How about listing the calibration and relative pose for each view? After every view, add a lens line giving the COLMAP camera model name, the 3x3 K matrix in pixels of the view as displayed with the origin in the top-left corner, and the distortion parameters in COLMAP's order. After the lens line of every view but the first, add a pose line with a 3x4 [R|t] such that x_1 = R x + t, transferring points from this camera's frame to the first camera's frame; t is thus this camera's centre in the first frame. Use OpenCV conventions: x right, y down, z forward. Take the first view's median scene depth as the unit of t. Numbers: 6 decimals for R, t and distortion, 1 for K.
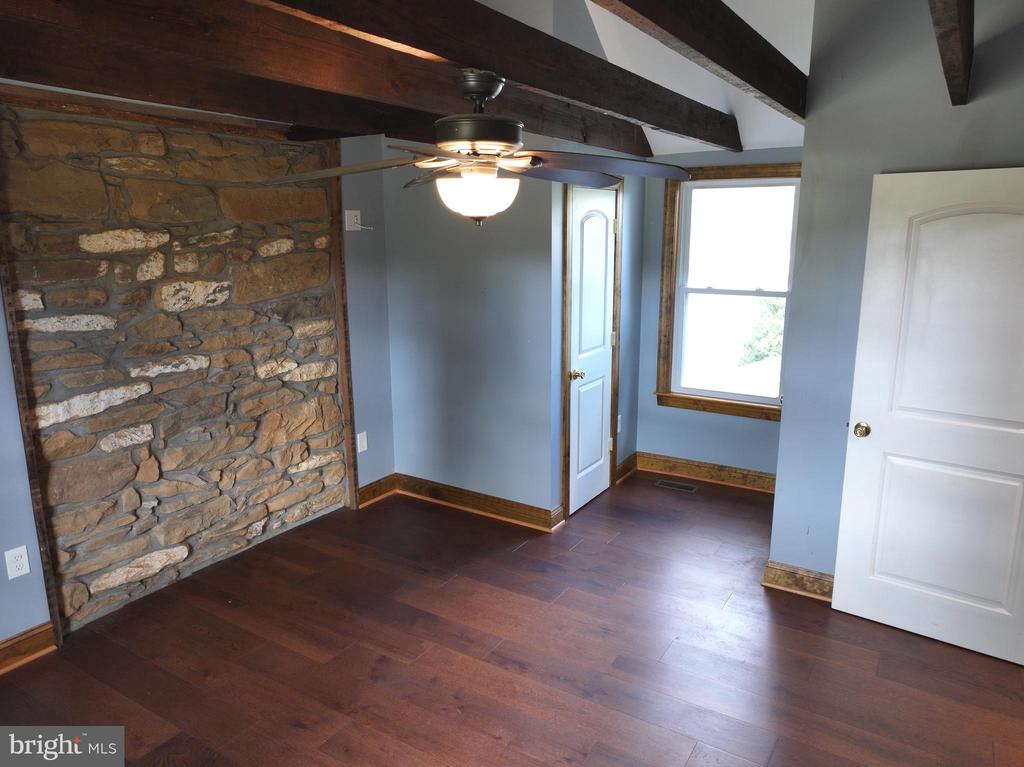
lens RADIAL K [[721.4, 0, 517.9], [0, 721.4, 382.8], [0, 0, 1]] dist [0.006457, 0.002291]
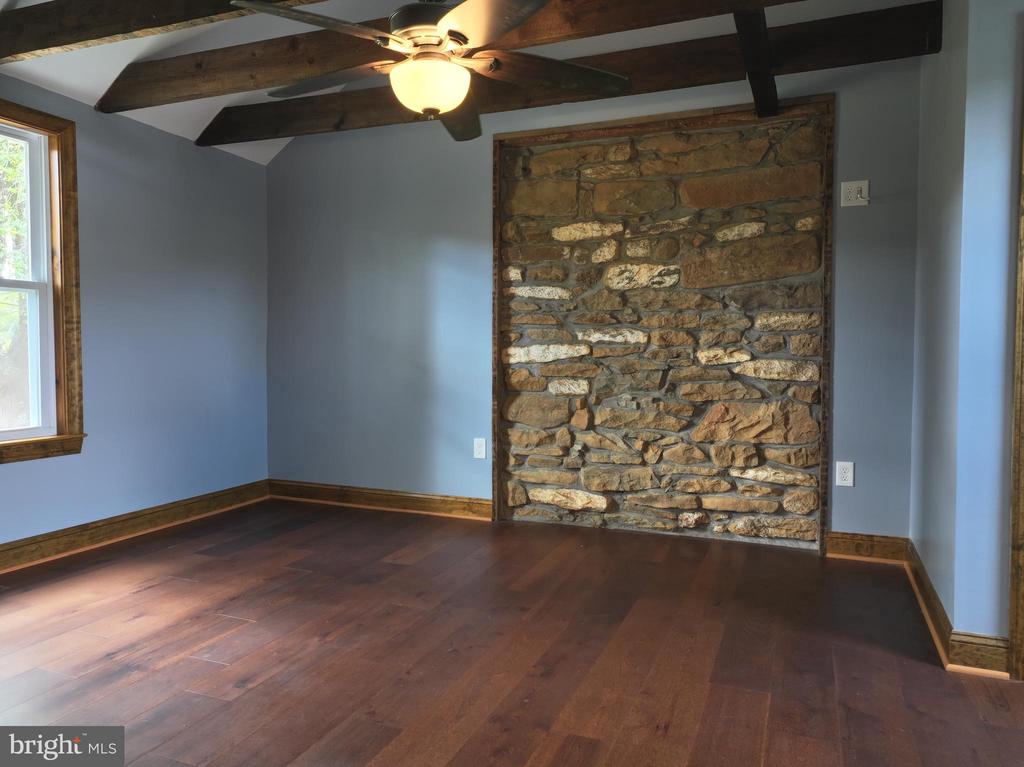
lens RADIAL K [[721.4, 0, 518.5], [0, 721.4, 382.3], [0, 0, 1]] dist [0.006457, 0.002291]
pose [[0.165886, 0.044596, -0.985136, 0.628055], [-0.215696, 0.976429, 0.007881, 0.070834], [0.962267, 0.211182, 0.171595, 0.647572]]
